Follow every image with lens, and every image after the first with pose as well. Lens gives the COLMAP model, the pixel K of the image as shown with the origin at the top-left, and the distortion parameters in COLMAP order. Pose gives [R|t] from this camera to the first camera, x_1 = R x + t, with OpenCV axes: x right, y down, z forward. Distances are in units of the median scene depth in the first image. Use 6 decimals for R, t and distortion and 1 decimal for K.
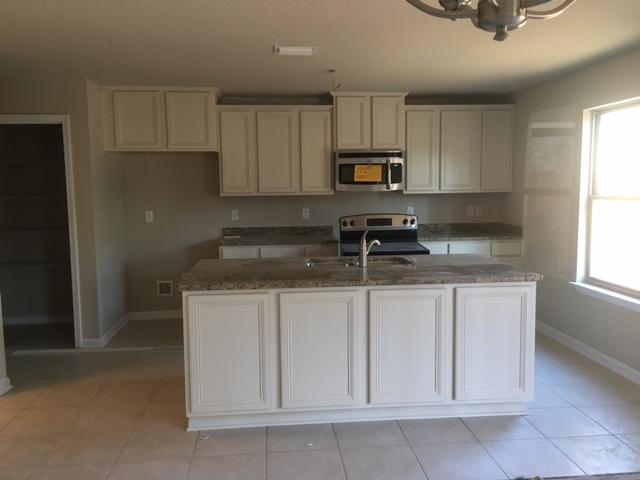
lens RADIAL K [[550.1, 0, 320.0], [0, 550.1, 240.0], [0, 0, 1]] dist [0.092527, -0.106236]
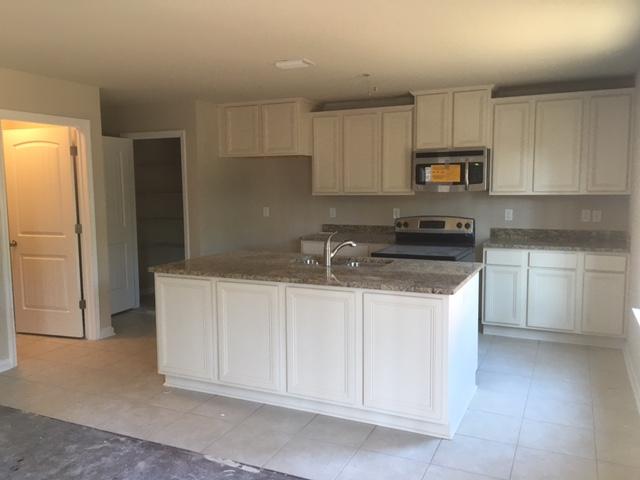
lens RADIAL K [[550.1, 0, 320.0], [0, 550.1, 240.0], [0, 0, 1]] dist [0.092527, -0.106236]
pose [[0.861484, 0.055465, -0.504746, 0.391867], [-0.051766, 0.998431, 0.021361, -0.014674], [0.505139, 0.007726, 0.863004, 0.061289]]
